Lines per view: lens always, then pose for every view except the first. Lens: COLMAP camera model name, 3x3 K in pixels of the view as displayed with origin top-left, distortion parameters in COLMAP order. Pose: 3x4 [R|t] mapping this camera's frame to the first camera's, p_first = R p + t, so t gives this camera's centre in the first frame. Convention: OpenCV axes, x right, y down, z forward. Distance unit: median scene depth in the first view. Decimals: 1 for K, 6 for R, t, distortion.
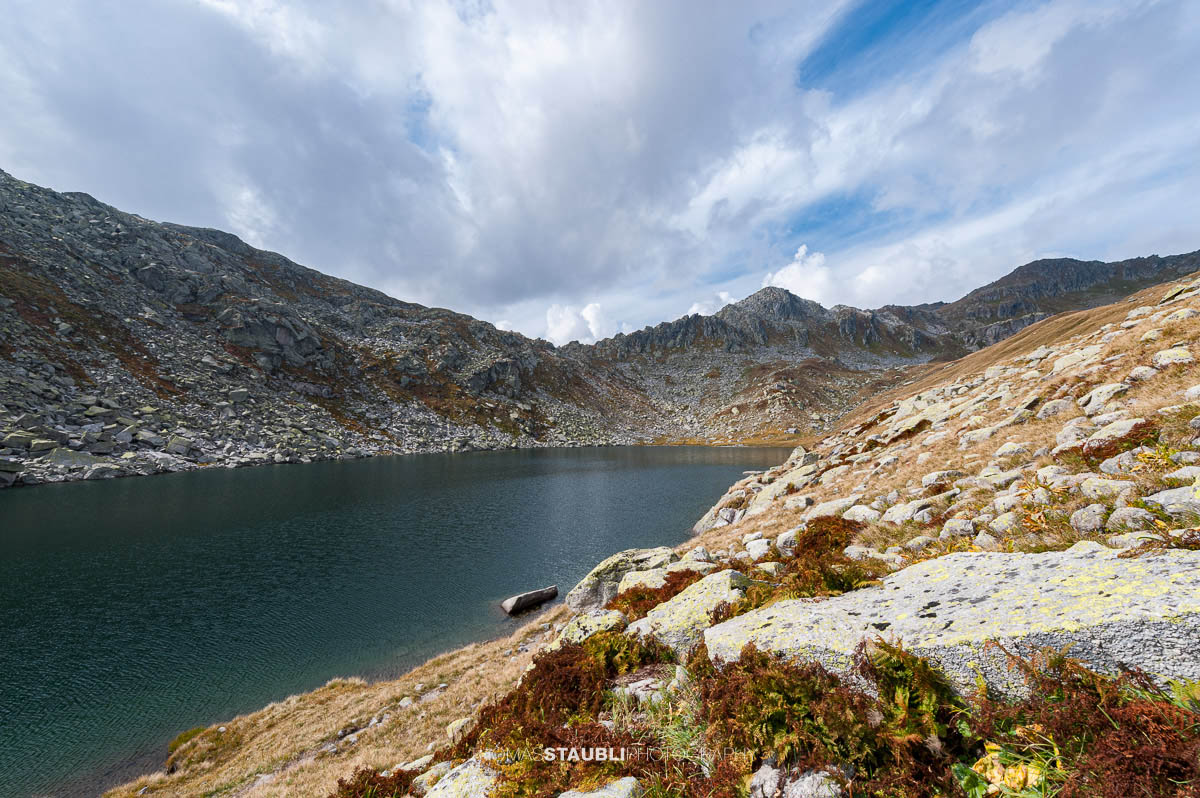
lens RADIAL K [[471.5, 0, 600.0], [0, 471.5, 399.0], [0, 0, 1]] dist [0.017990, -0.005505]
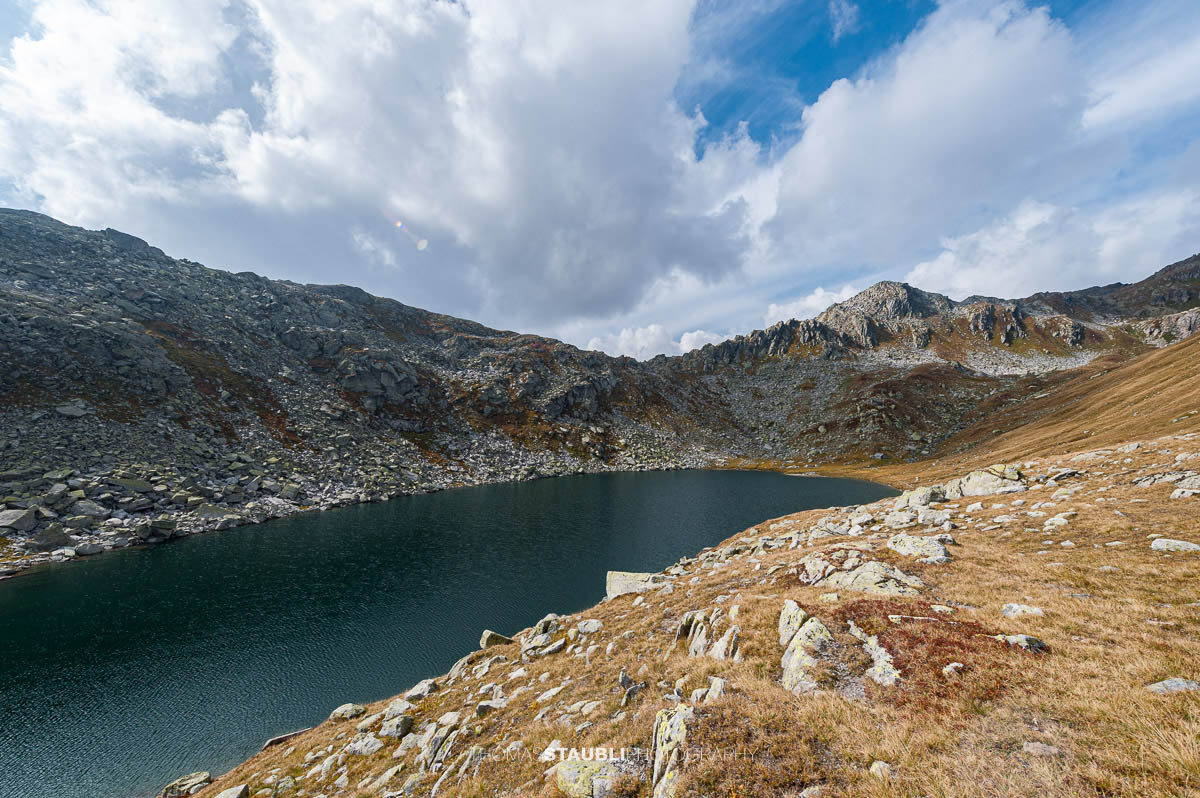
lens RADIAL K [[471.5, 0, 600.0], [0, 471.5, 399.0], [0, 0, 1]] dist [0.017990, -0.005505]
pose [[0.973998, -0.016066, -0.225988, 0.090968], [0.015885, 0.999870, -0.002621, -0.052939], [0.226001, -0.001037, 0.974127, -0.026266]]
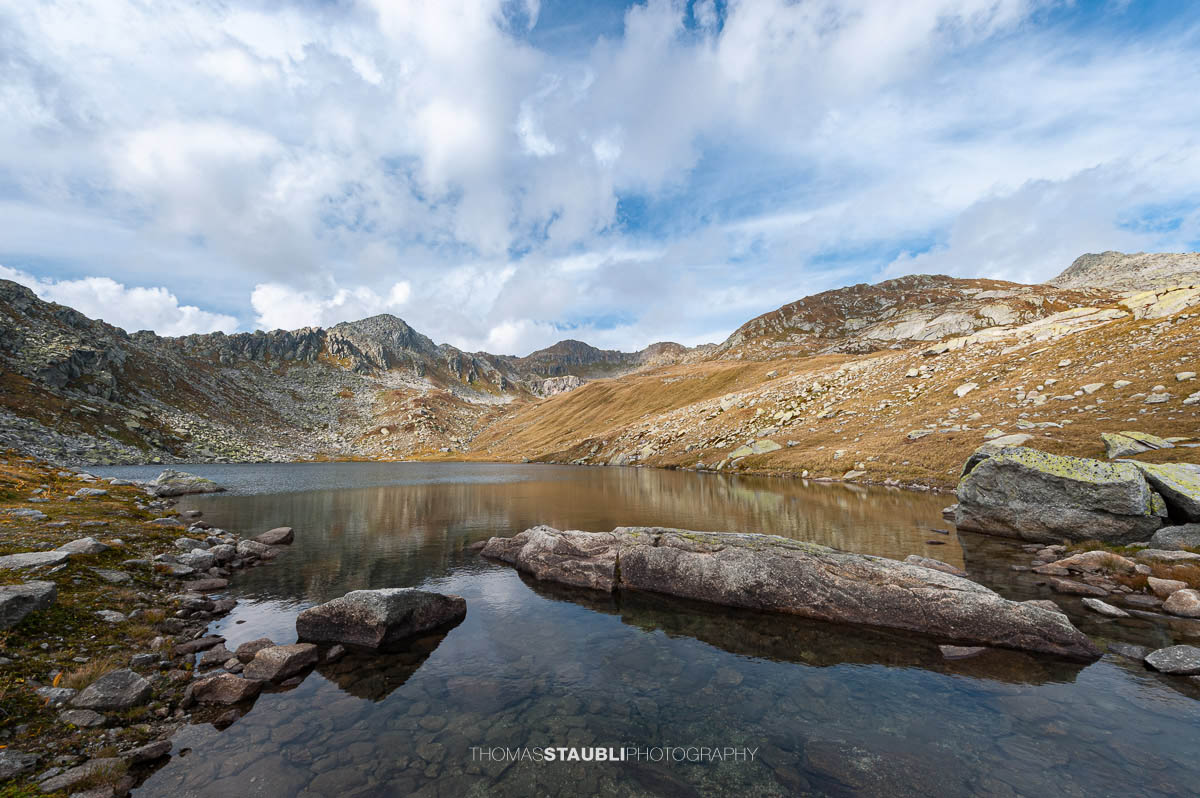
lens RADIAL K [[471.5, 0, 600.0], [0, 471.5, 399.0], [0, 0, 1]] dist [0.017990, -0.005505]
pose [[0.660271, 0.098583, 0.744529, -0.265783], [-0.059283, 0.995095, -0.079186, 0.009821], [-0.748684, 0.008146, 0.662877, -0.116341]]
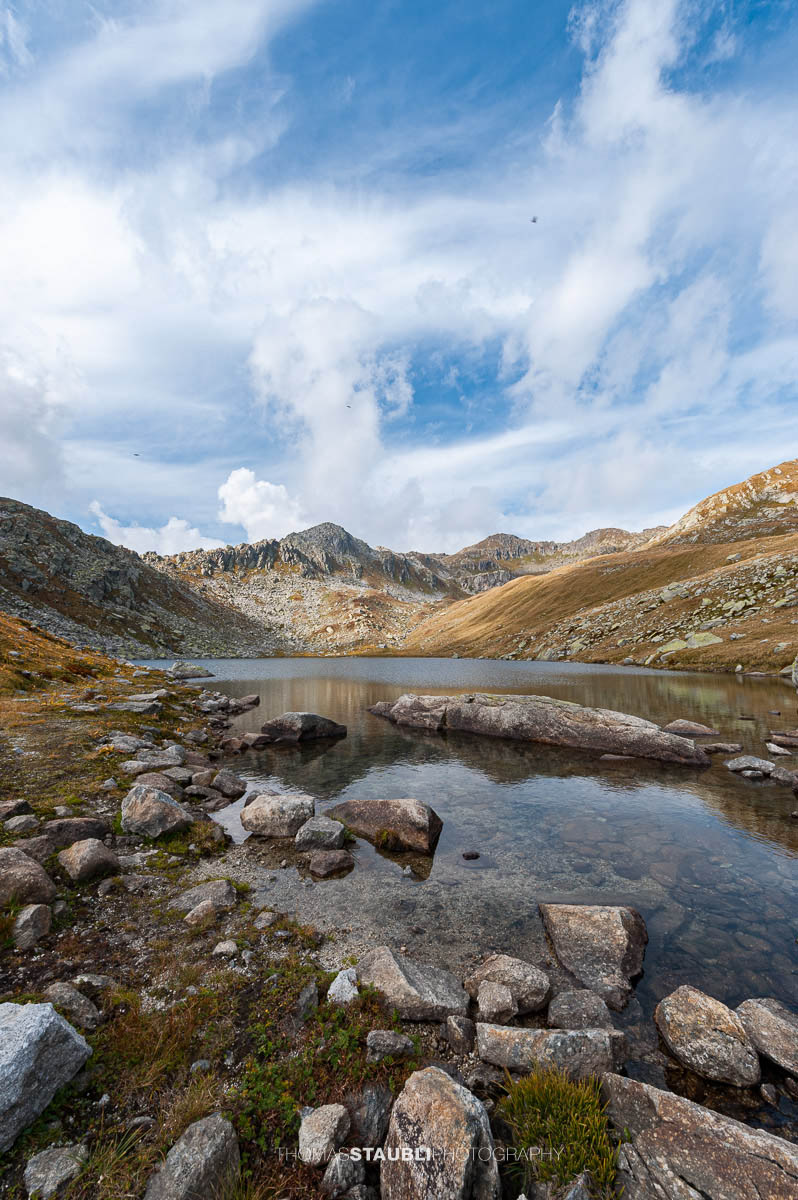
lens RADIAL K [[471.5, 0, 399.0], [0, 471.5, 600.0], [0, 0, 1]] dist [0.017990, -0.005505]
pose [[0.843245, 0.065492, 0.533524, -0.269389], [-0.042763, 0.997577, -0.054868, 0.009532], [-0.535825, 0.023452, 0.844003, -0.129379]]
